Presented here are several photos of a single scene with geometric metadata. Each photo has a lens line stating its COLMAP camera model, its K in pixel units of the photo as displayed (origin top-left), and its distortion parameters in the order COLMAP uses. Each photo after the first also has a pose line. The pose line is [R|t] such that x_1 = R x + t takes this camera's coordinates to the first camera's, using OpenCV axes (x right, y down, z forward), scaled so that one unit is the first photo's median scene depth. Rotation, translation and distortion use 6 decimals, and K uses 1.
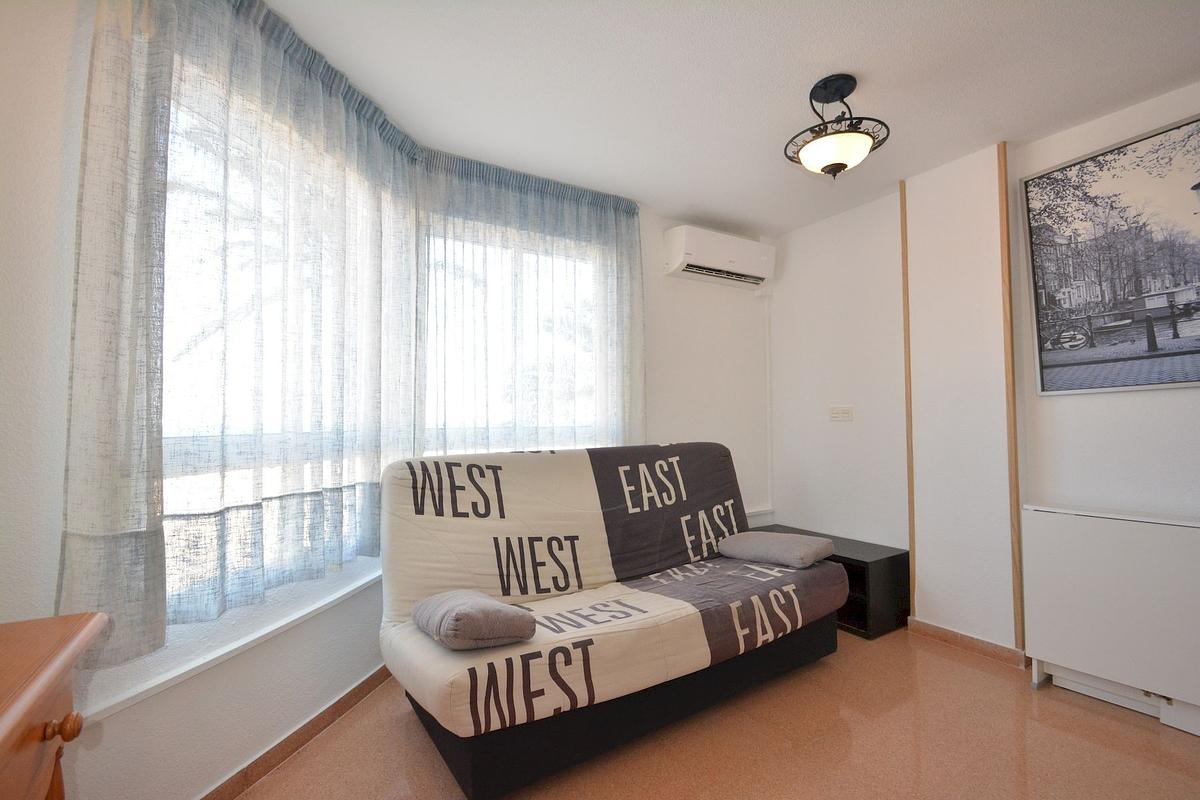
lens RADIAL K [[530.7, 0, 599.1], [0, 530.7, 400.7], [0, 0, 1]] dist [-0.000988, 0.000188]
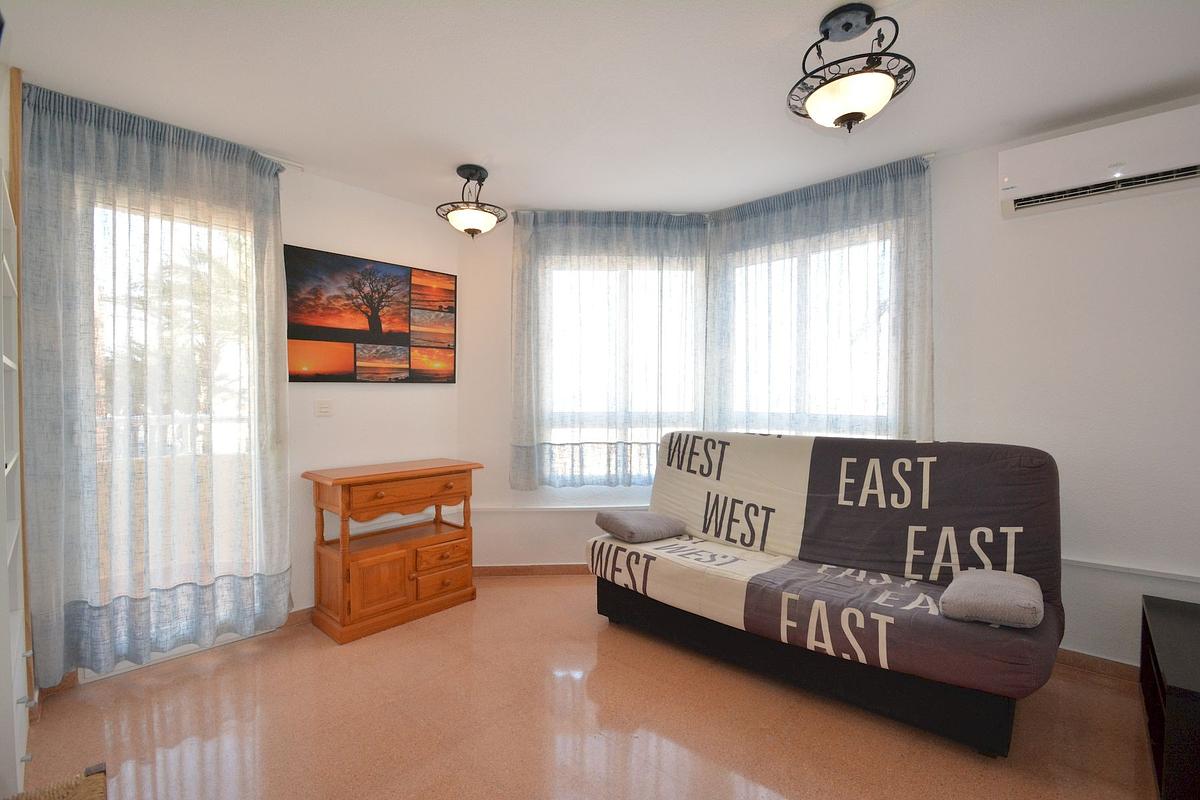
lens RADIAL K [[530.7, 0, 597.9], [0, 530.7, 400.8], [0, 0, 1]] dist [-0.000988, 0.000188]
pose [[0.258279, 0.020810, -0.965846, 1.045676], [0.033449, 0.998976, 0.030468, -0.033565], [0.965491, -0.040176, 0.257318, 0.357967]]
